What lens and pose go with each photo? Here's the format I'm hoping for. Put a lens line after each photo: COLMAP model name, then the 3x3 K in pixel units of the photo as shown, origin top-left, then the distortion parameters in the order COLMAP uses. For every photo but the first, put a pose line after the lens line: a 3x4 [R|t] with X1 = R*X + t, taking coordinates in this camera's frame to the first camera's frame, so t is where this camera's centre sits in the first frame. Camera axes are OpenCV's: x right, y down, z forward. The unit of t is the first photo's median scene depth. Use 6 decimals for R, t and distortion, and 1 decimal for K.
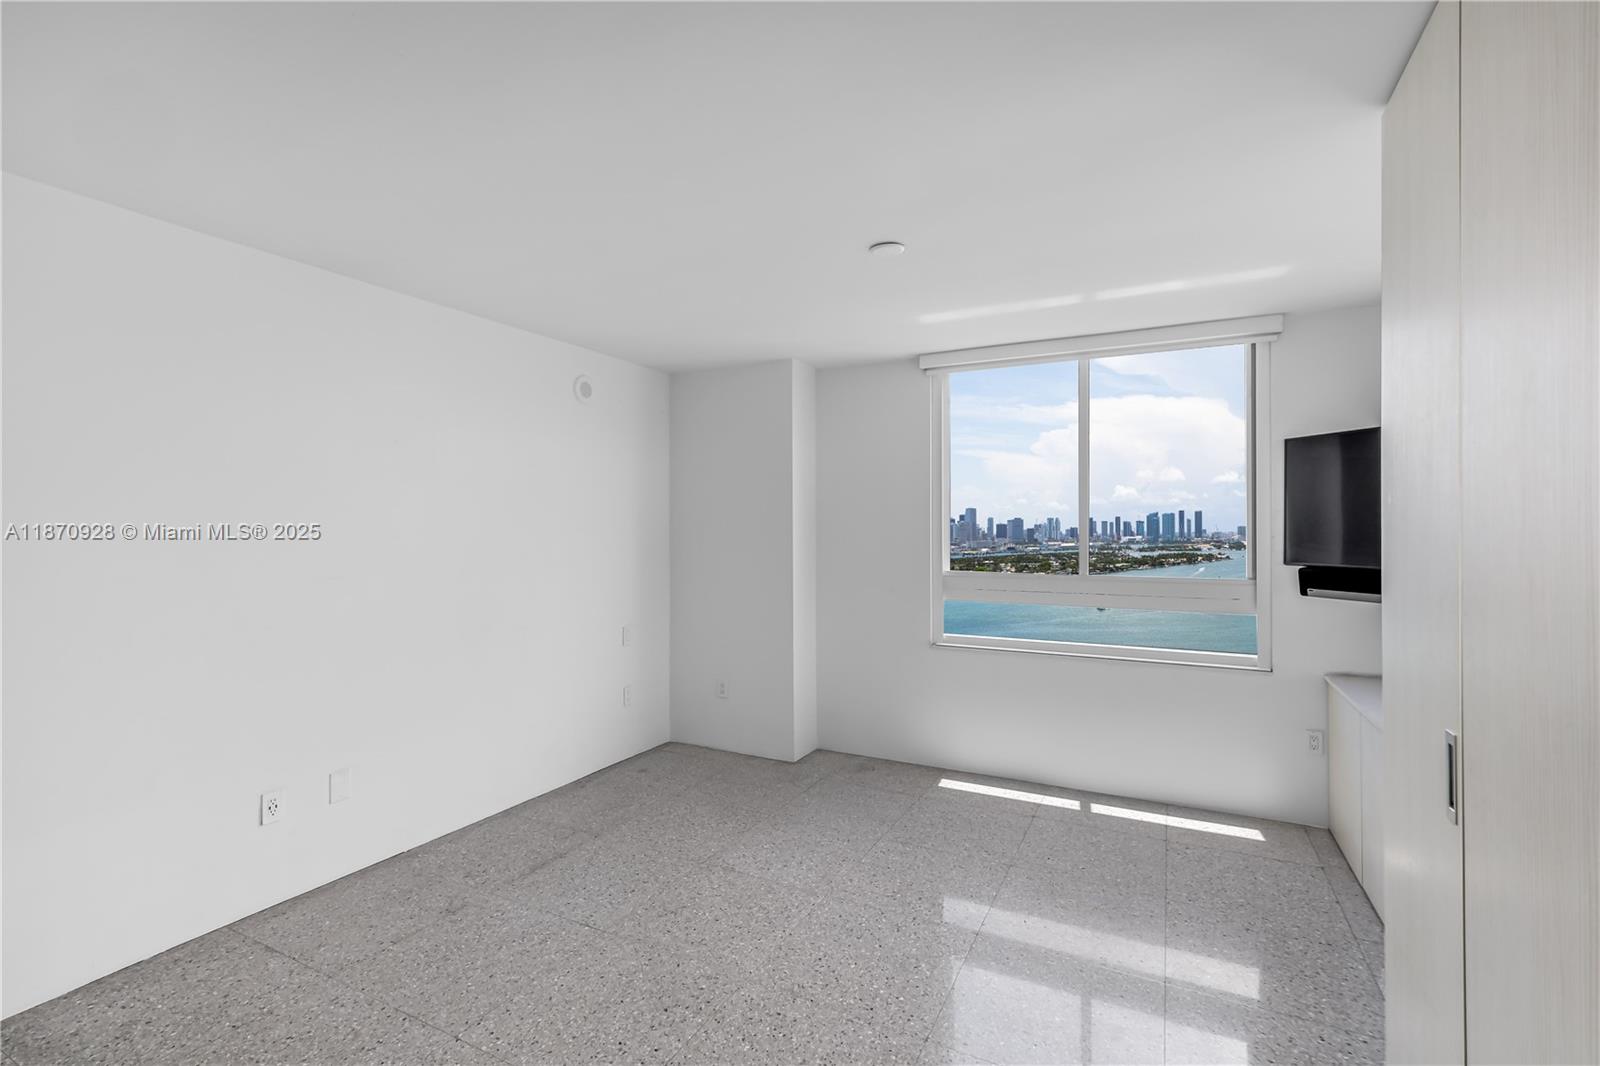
lens RADIAL K [[711.0, 0, 811.7], [0, 711.0, 530.8], [0, 0, 1]] dist [-0.000963, 0.000064]
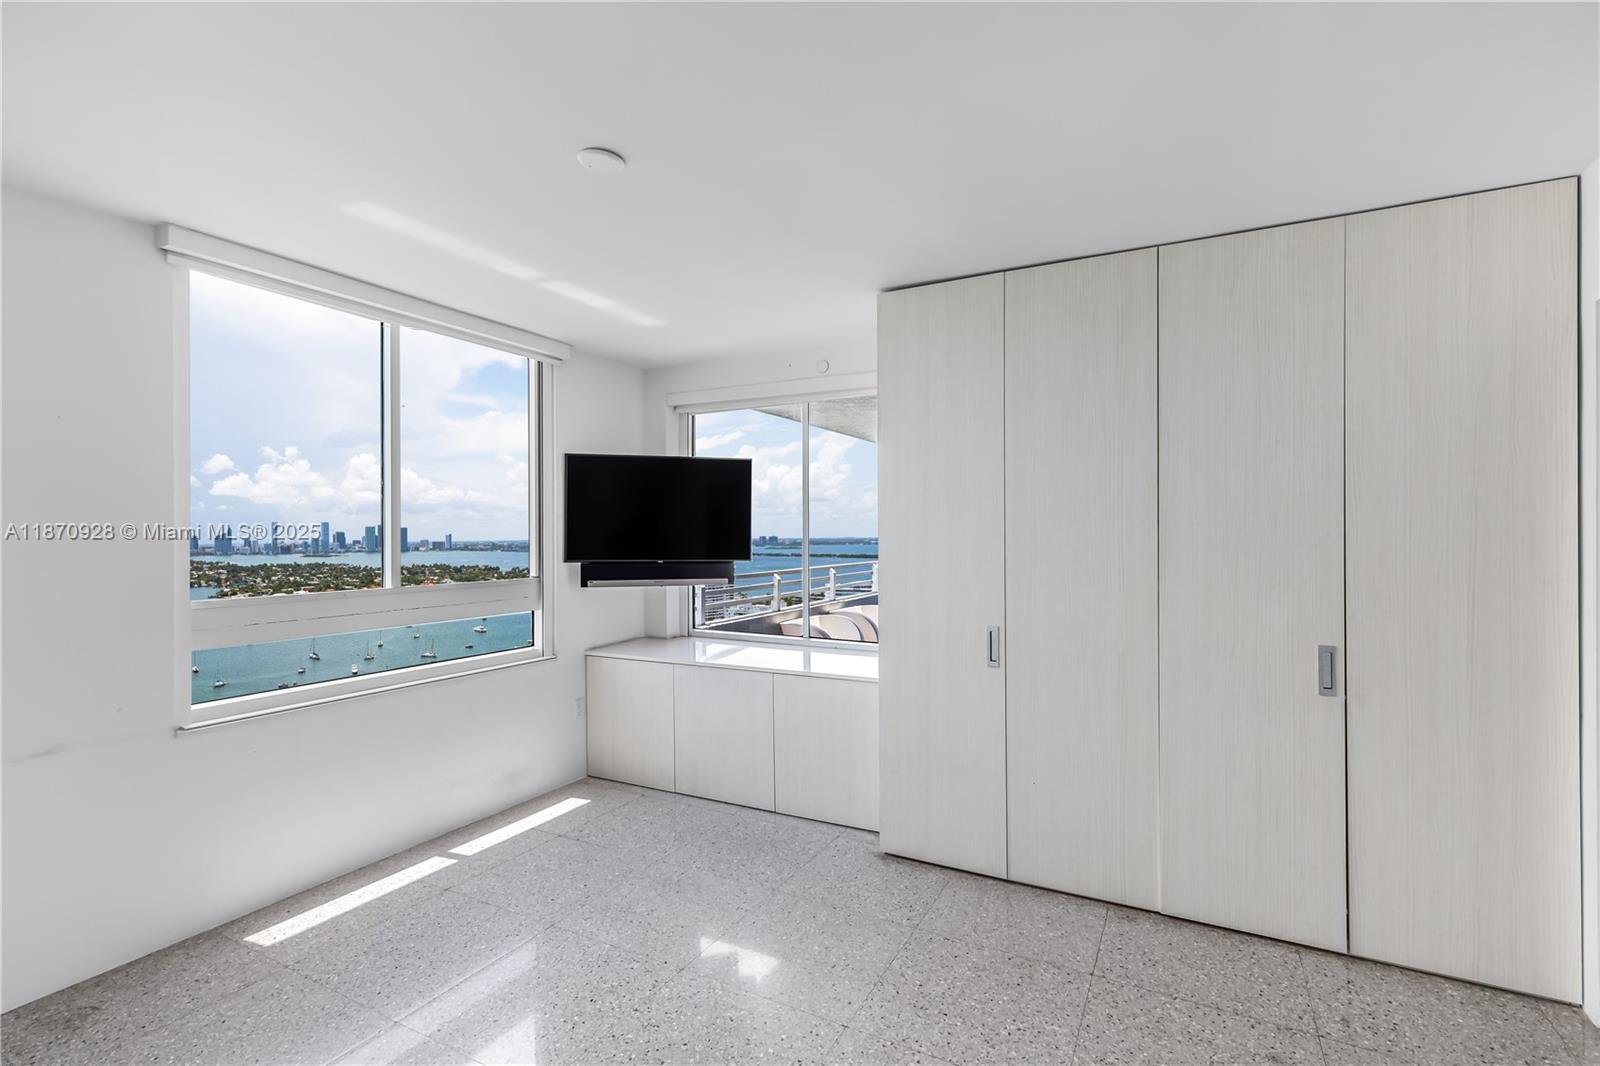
lens RADIAL K [[711.0, 0, 807.9], [0, 711.0, 541.6], [0, 0, 1]] dist [-0.000963, 0.000064]
pose [[0.037614, -0.011247, 0.999229, -0.464695], [0.011558, 0.999875, 0.010819, 0.005659], [-0.999225, 0.011142, 0.037740, 0.554839]]
